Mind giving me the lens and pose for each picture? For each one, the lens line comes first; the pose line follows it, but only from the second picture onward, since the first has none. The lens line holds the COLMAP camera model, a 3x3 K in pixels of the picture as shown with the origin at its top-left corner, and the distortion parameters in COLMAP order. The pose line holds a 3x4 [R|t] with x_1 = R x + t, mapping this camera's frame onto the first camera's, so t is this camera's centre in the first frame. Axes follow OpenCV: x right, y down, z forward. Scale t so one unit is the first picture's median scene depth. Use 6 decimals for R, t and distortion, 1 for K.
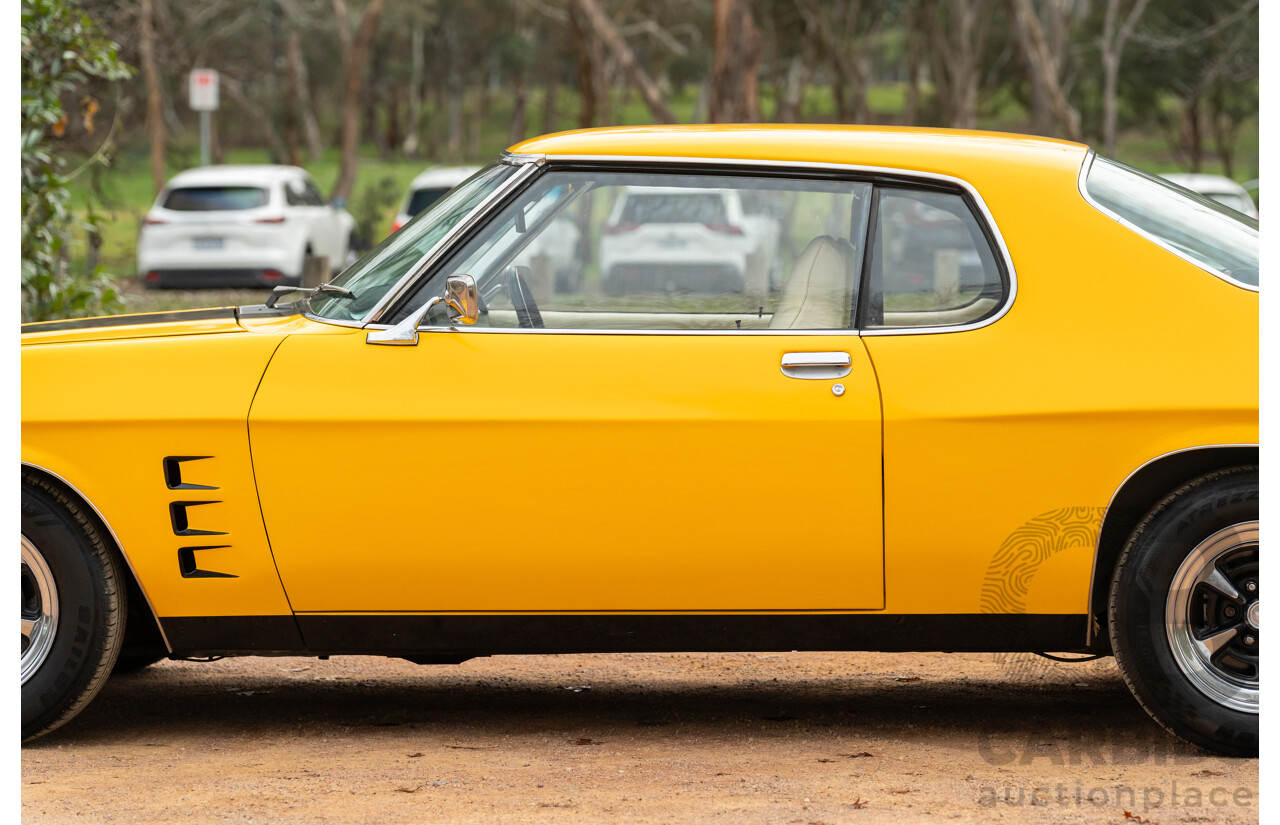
lens RADIAL K [[6331.4, 0, 635.2], [0, 6331.4, 416.9], [0, 0, 1]] dist [0.208127, 0.000000]
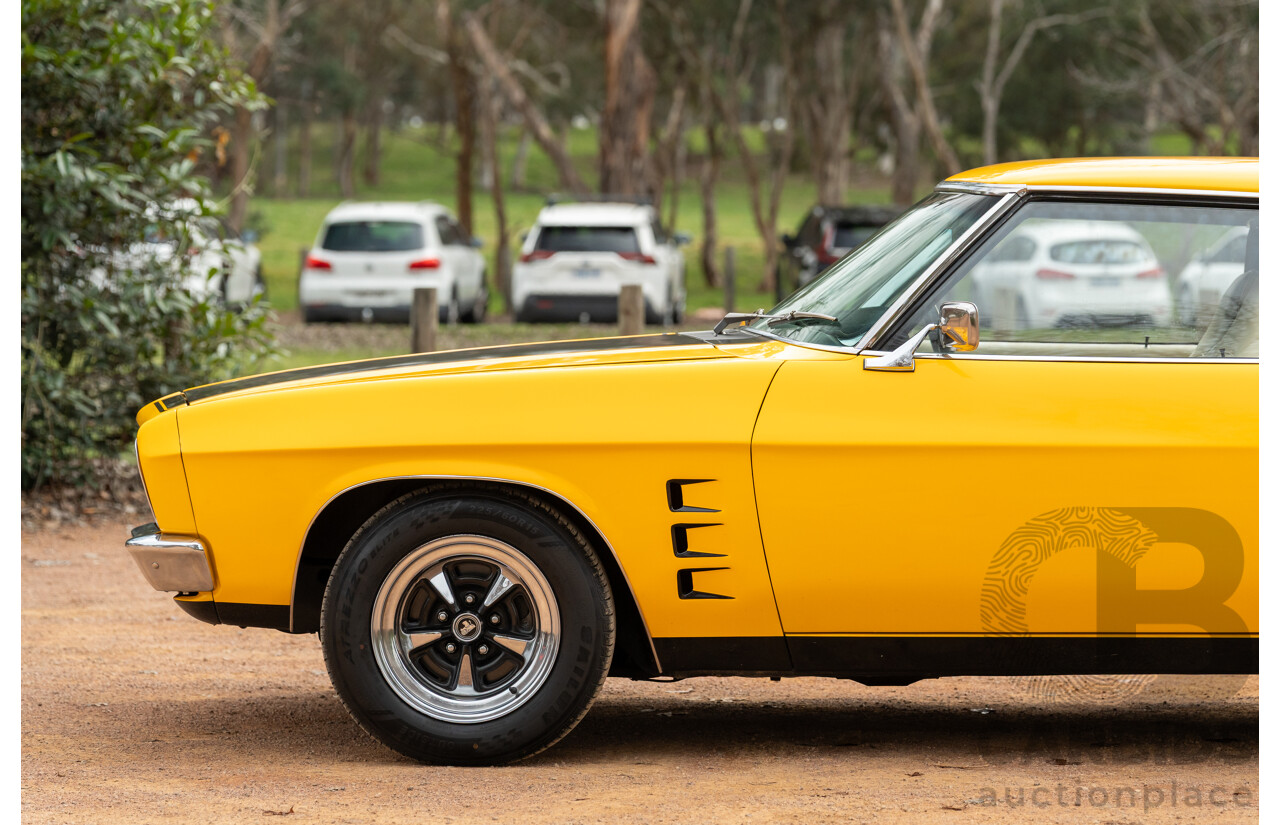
lens RADIAL K [[6331.4, 0, 640.1], [0, 6331.4, 412.9], [0, 0, 1]] dist [0.208127, 0.000000]
pose [[0.995860, 0.006171, 0.090690, -0.169528], [-0.005480, 0.999954, -0.007867, 0.003603], [-0.090735, 0.007338, 0.995848, -0.009751]]
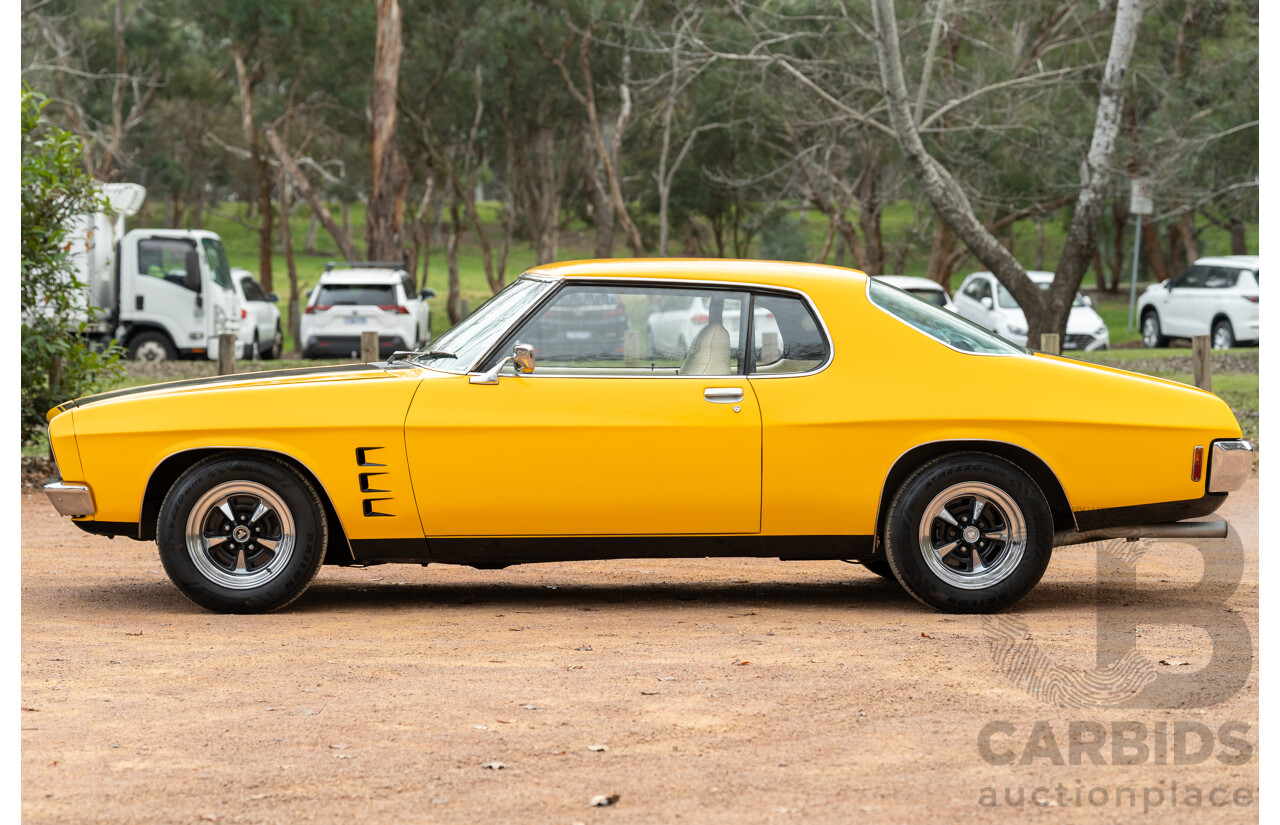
lens RADIAL K [[6331.4, 0, 634.2], [0, 6331.4, 416.2], [0, 0, 1]] dist [0.208127, 0.000000]
pose [[0.993323, -0.000569, 0.115369, -0.199512], [0.002052, 0.999917, -0.012742, 0.020078], [-0.115352, 0.012894, 0.993241, -0.755943]]
